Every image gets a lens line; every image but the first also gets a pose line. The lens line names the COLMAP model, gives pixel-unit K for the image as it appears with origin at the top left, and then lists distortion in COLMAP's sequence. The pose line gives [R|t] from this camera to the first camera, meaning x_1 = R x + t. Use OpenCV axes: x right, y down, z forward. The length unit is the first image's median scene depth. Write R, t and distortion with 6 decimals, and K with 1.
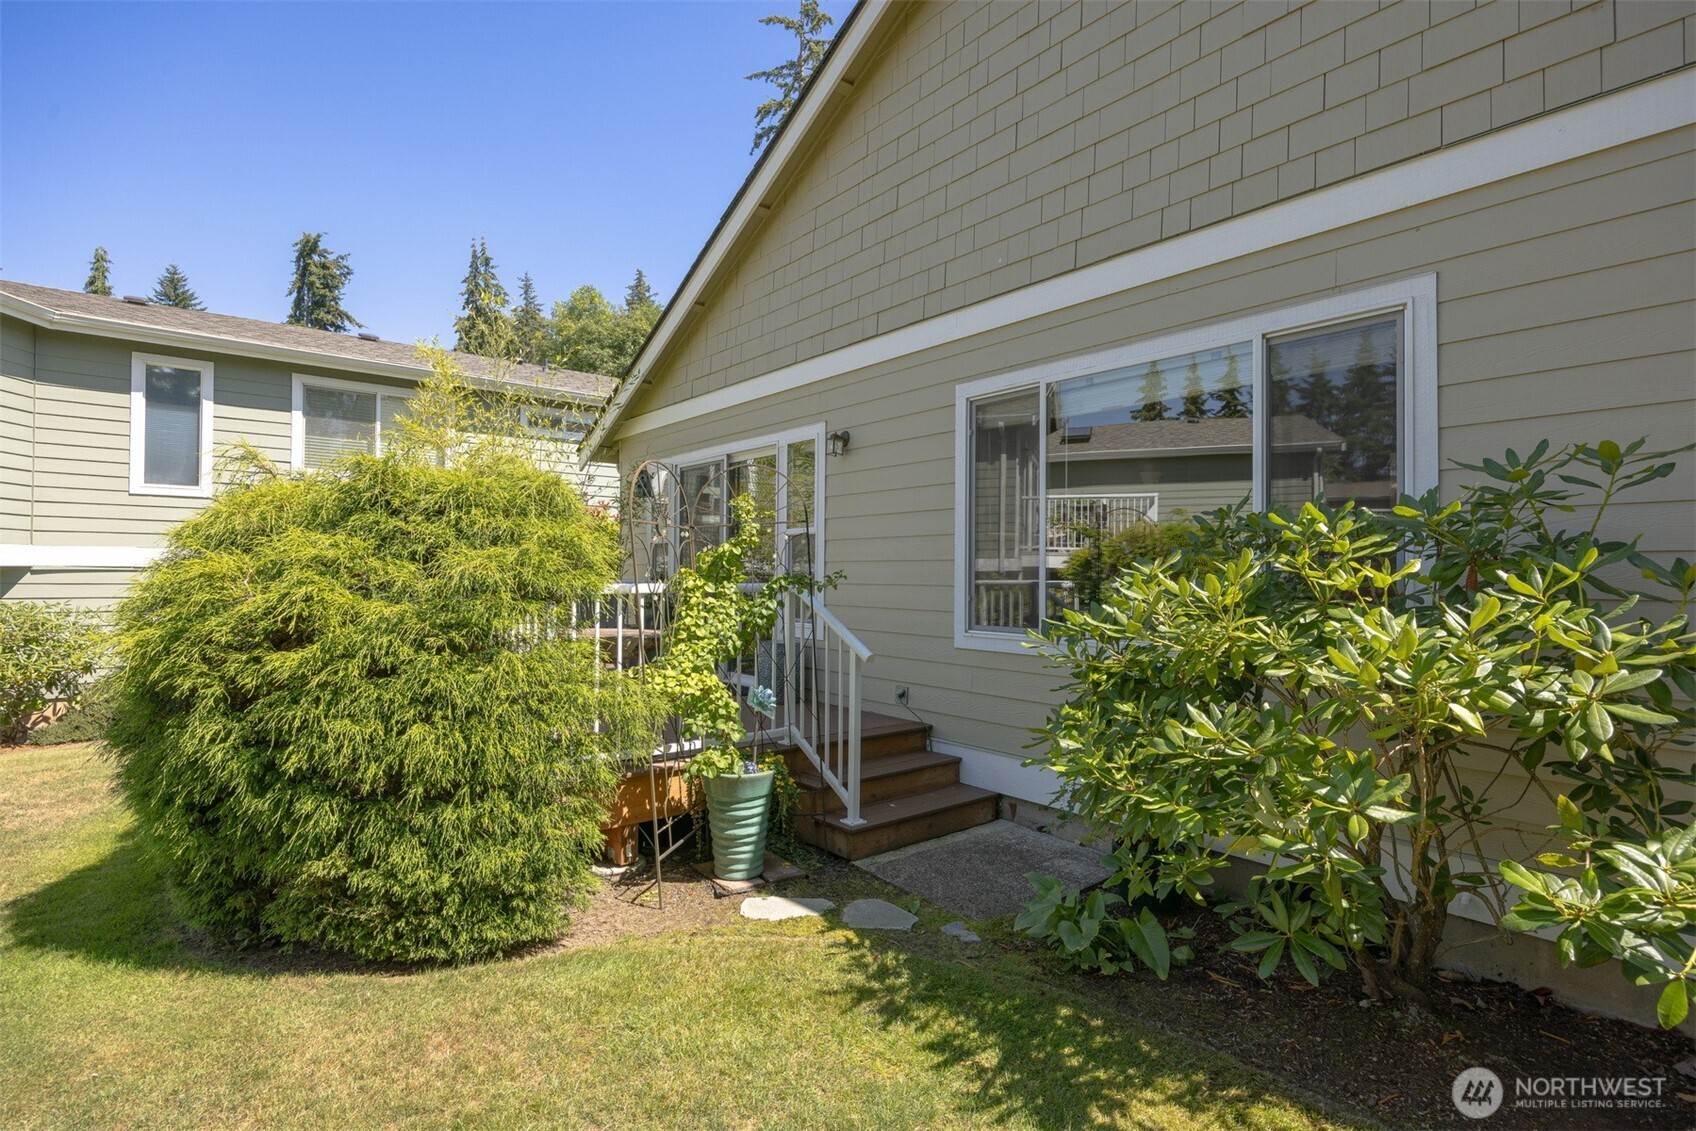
lens RADIAL K [[800.2, 0, 849.8], [0, 800.2, 566.1], [0, 0, 1]] dist [-0.011042, -0.000370]
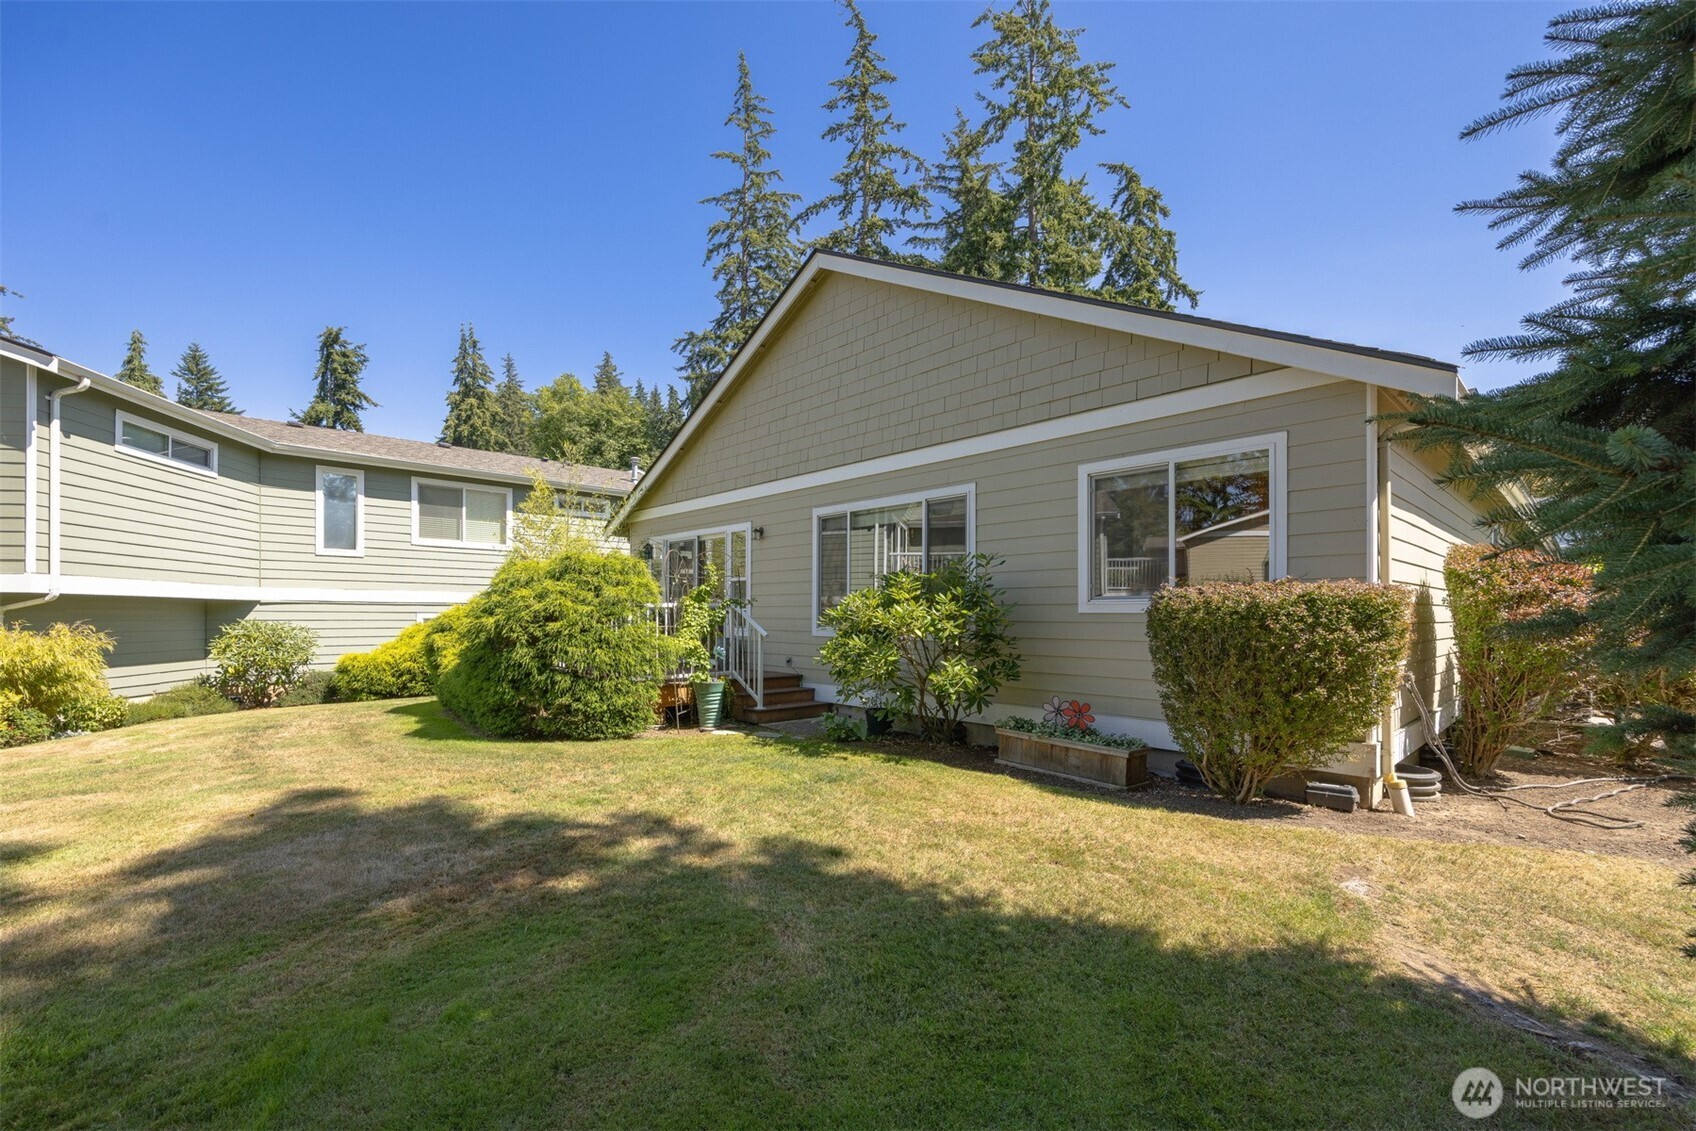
lens RADIAL K [[650.6, 0, 815.6], [0, 650.6, 613.3], [0, 0, 1]] dist [-0.007071, 0.000334]
pose [[0.998959, -0.002312, 0.045557, 0.076559], [0.001747, 0.999921, 0.012456, 0.027330], [-0.045582, -0.012363, 0.998884, -0.826199]]
